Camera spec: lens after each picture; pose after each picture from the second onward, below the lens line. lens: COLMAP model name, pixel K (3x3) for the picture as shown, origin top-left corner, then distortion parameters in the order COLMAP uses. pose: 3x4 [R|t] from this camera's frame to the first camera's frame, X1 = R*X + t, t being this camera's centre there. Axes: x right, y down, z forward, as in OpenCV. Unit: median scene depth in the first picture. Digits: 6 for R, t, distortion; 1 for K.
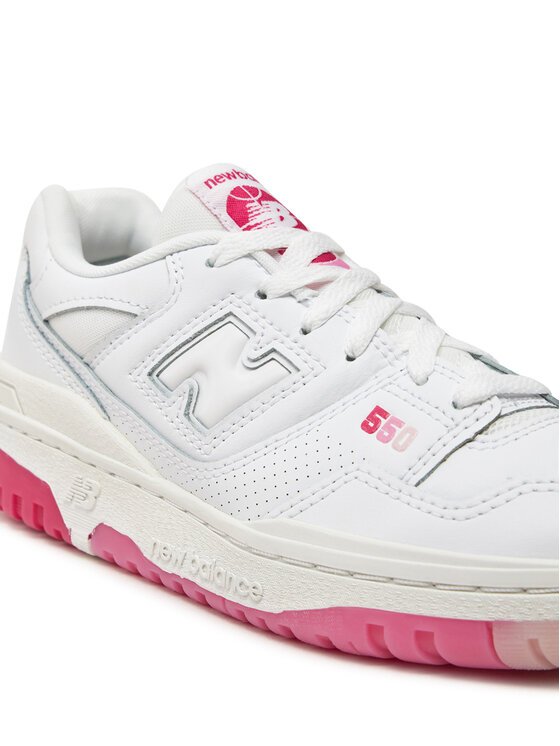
lens RADIAL K [[1528.8, 0, 280.0], [0, 1528.8, 373.0], [0, 0, 1]] dist [-0.205140, -0.004373]
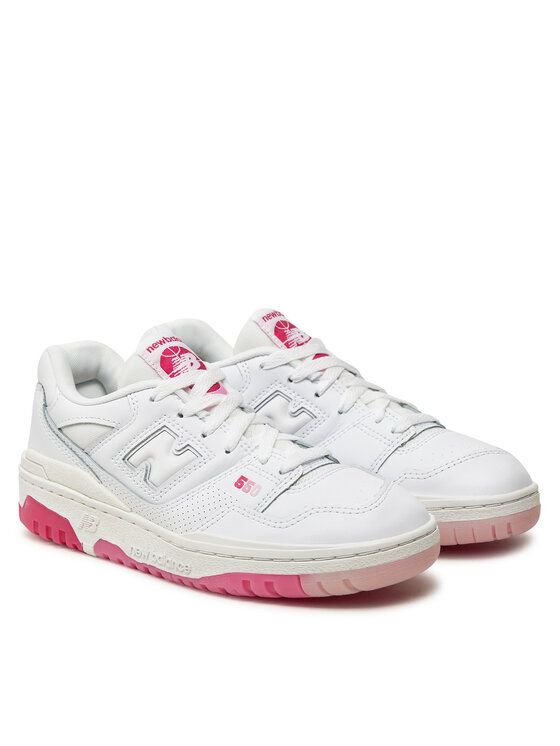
lens RADIAL K [[2176.8, 0, 280.0], [0, 2176.8, 373.0], [0, 0, 1]] dist [-0.133737, -0.389606]
pose [[0.997163, -0.058806, 0.046998, -0.012657], [0.057017, 0.997630, 0.038528, -0.205403], [-0.049152, -0.035739, 0.998152, -1.756235]]
